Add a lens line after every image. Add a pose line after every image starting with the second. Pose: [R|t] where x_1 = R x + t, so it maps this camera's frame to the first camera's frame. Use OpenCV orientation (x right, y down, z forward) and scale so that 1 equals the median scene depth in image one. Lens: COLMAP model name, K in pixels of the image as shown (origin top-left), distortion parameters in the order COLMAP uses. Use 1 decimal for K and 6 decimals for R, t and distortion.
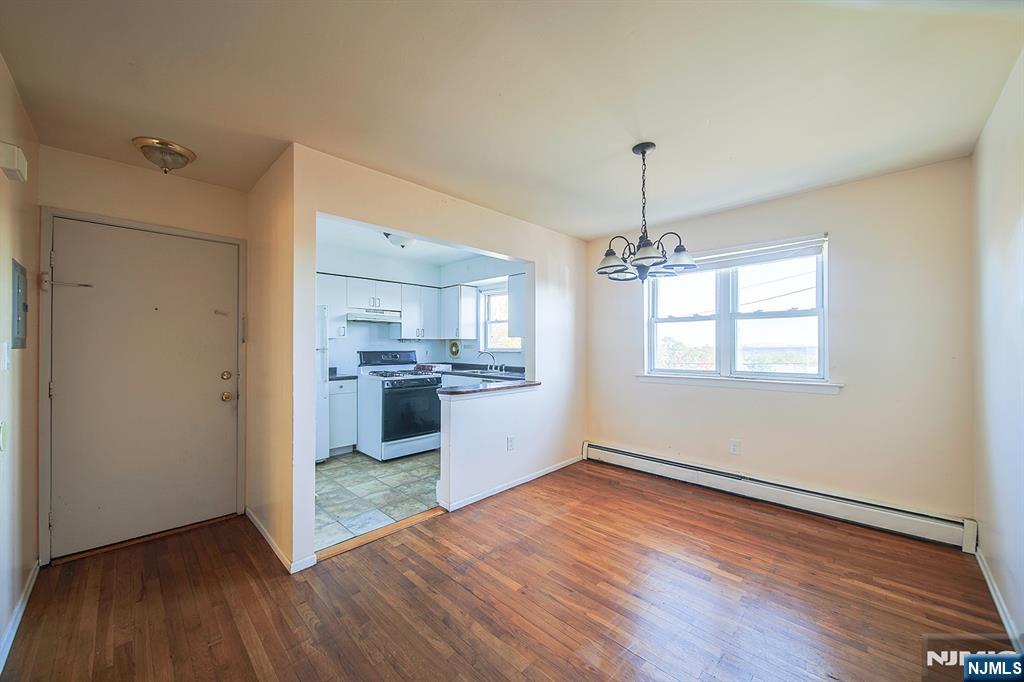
lens RADIAL K [[387.2, 0, 500.4], [0, 387.2, 344.1], [0, 0, 1]] dist [-0.001031, -0.000327]
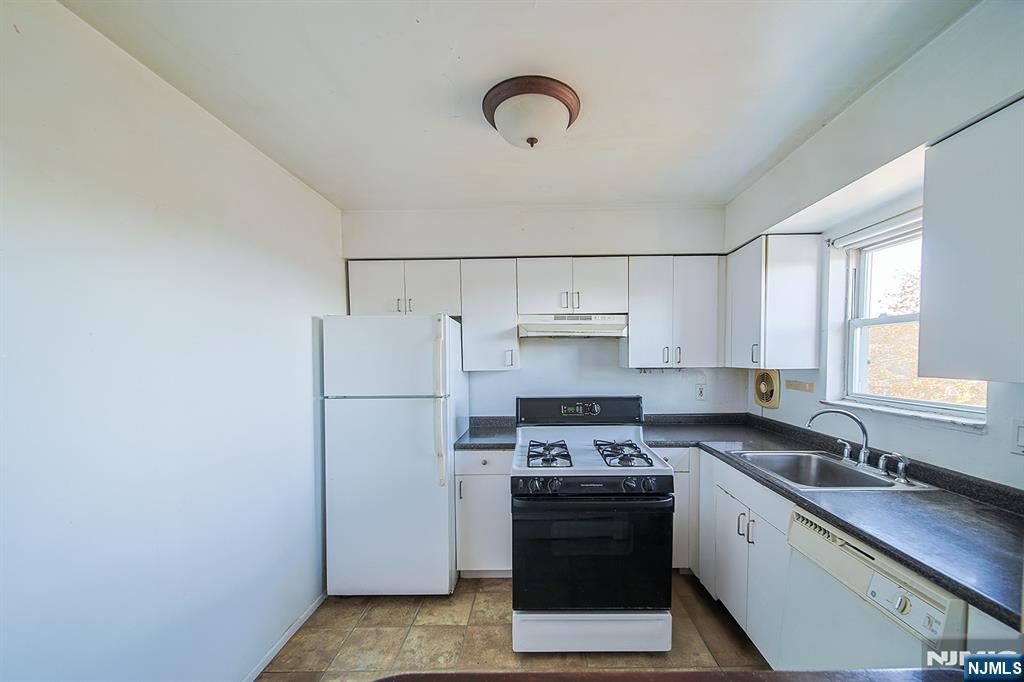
lens RADIAL K [[389.1, 0, 547.5], [0, 389.1, 374.8], [0, 0, 1]] dist [0.000184, 0.000005]
pose [[0.705982, 0.026141, -0.707747, 0.036860], [0.012623, 0.998695, 0.049479, -0.043041], [0.708117, -0.043865, 0.704732, 0.775181]]
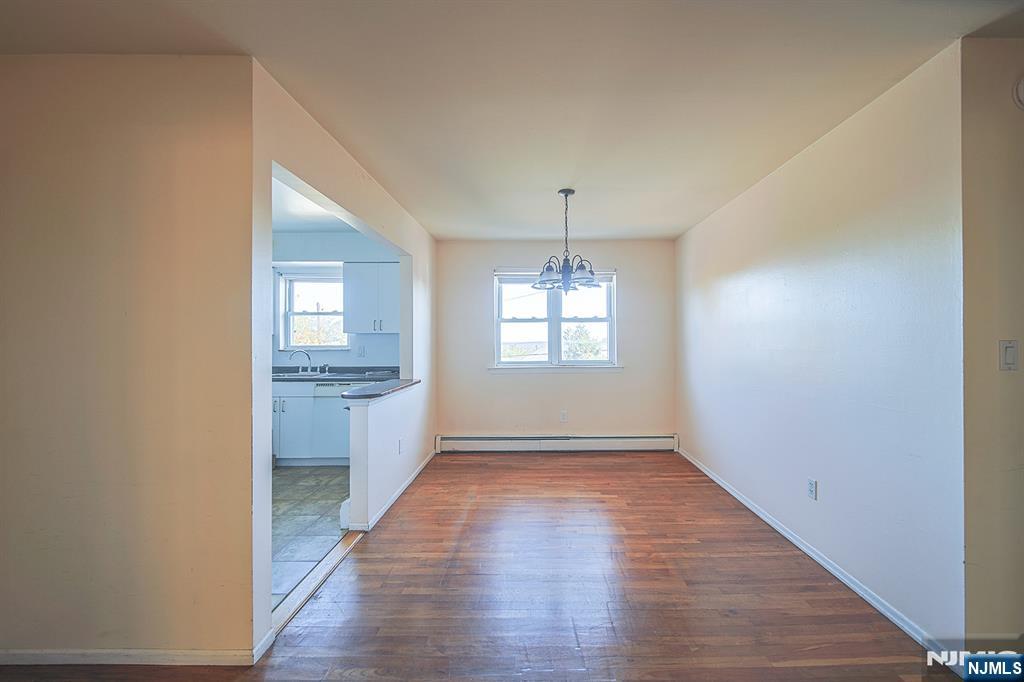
lens RADIAL K [[402.9, 0, 545.6], [0, 402.9, 340.5], [0, 0, 1]] dist [-0.000491, -0.000065]
pose [[0.693404, -0.000334, 0.720549, -0.394138], [0.001243, 0.999999, -0.000733, 0.000518], [-0.720548, 0.001404, 0.693404, 0.058728]]
